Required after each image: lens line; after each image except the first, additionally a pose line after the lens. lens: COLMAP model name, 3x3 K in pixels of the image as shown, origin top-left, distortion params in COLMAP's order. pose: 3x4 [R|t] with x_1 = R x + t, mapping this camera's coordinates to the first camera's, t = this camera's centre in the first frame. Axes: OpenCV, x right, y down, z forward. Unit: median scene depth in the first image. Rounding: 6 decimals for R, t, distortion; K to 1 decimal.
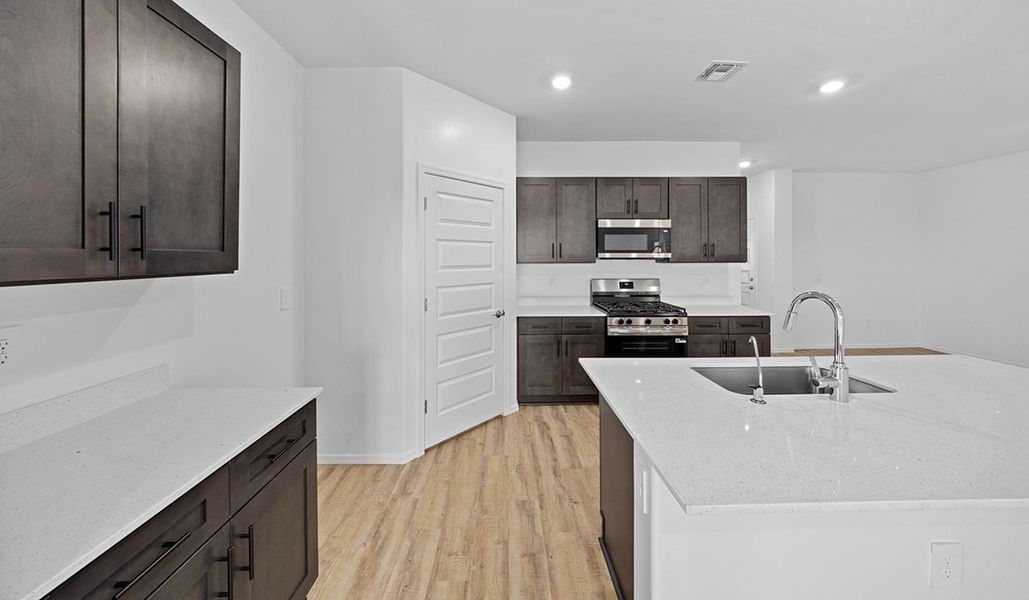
lens RADIAL K [[336.6, 0, 506.1], [0, 336.6, 265.2], [0, 0, 1]] dist [-0.008357, 0.000242]
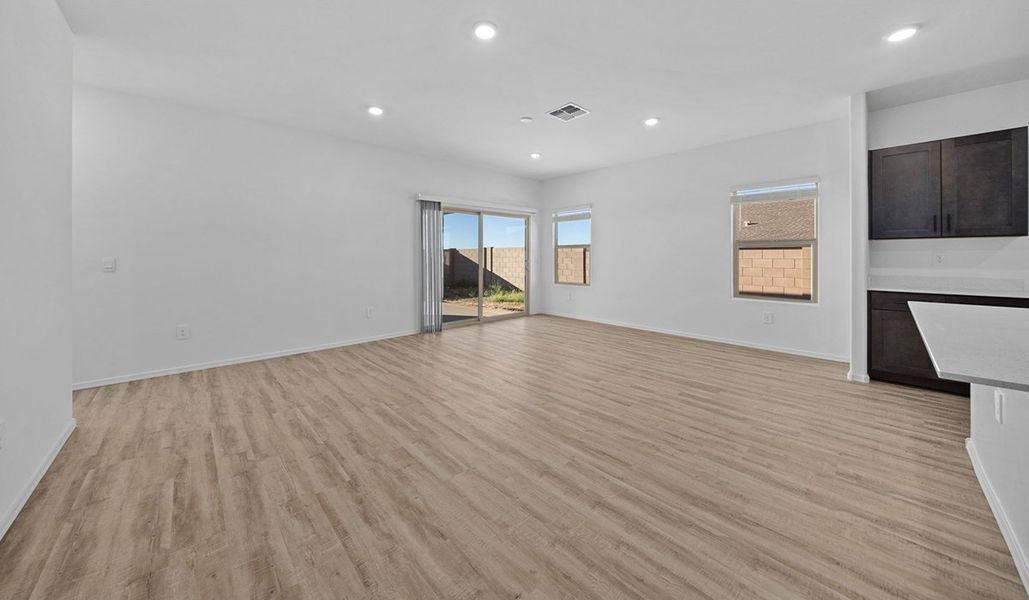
lens RADIAL K [[352.9, 0, 507.4], [0, 352.9, 251.8], [0, 0, 1]] dist [-0.003350, 0.000926]
pose [[-0.736946, -0.000991, -0.675951, 1.162567], [-0.006937, 0.999957, 0.006097, 0.051242], [0.675916, 0.009182, -0.736921, 0.169724]]
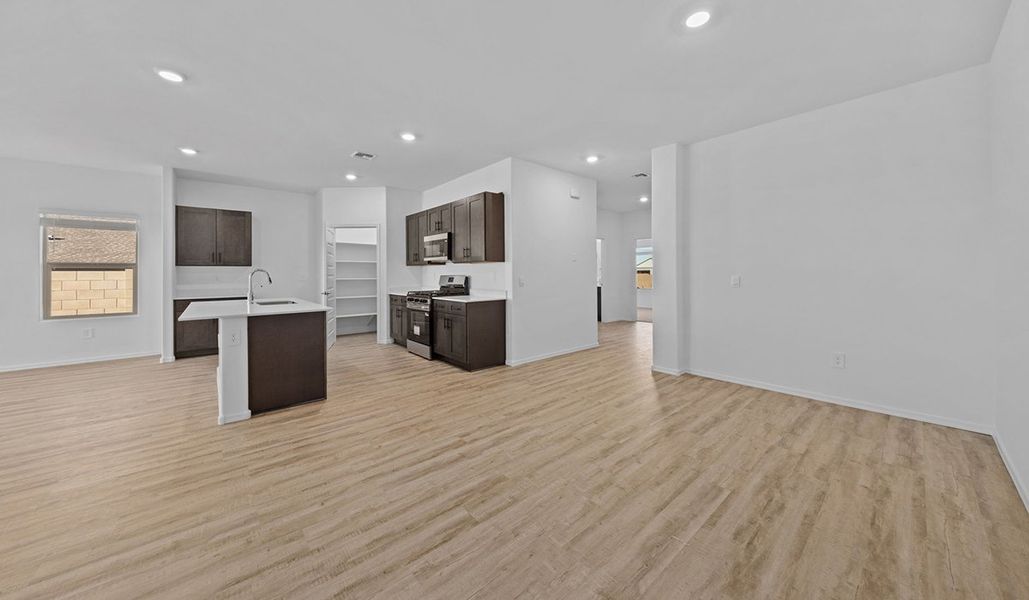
lens RADIAL K [[336.6, 0, 506.1], [0, 336.6, 275.2], [0, 0, 1]] dist [-0.008357, 0.000242]
pose [[0.659680, 0.003742, -0.751537, 1.710049], [-0.009273, 0.999952, -0.003161, 0.046341], [0.751489, 0.009055, 0.659684, 0.246300]]
